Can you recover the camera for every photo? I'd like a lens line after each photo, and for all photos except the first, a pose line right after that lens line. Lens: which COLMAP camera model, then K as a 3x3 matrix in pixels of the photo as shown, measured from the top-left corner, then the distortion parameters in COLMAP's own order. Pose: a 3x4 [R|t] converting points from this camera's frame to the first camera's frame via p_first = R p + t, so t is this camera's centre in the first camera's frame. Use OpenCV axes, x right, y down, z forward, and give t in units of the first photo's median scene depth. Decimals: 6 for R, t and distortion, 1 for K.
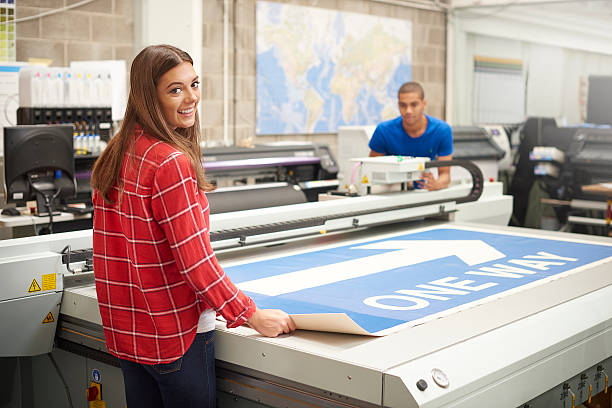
lens RADIAL K [[844.2, 0, 305.8], [0, 844.2, 173.5], [0, 0, 1]] dist [-0.121302, -0.009383]
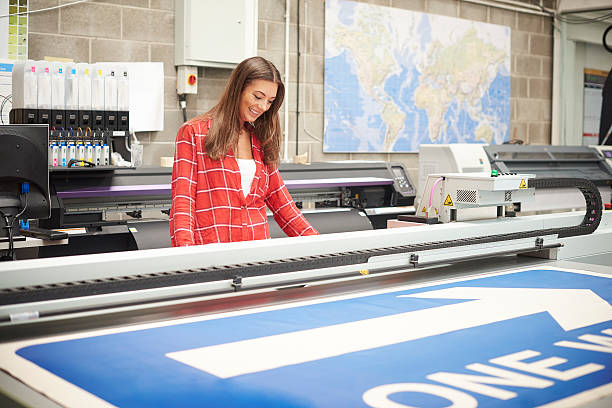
lens RADIAL K [[840.9, 0, 305.2], [0, 840.9, 183.1], [0, 0, 1]] dist [-0.130814, 0.027806]
pose [[0.991582, 0.012820, -0.128840, 0.035249], [-0.016088, 0.999574, -0.024357, 0.006450], [0.128473, 0.026224, 0.991366, 0.158204]]
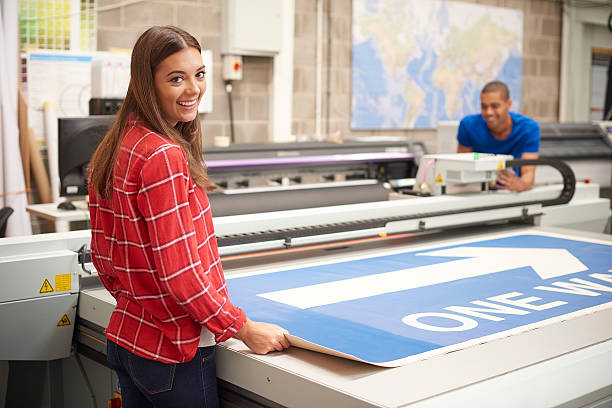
lens RADIAL K [[840.9, 0, 305.2], [0, 840.9, 183.1], [0, 0, 1]] dist [-0.130814, 0.027806]
pose [[0.988192, 0.018831, -0.152057, 0.037729], [-0.016365, 0.999714, 0.017455, -0.000423], [0.152342, -0.014760, 0.988218, 0.050201]]
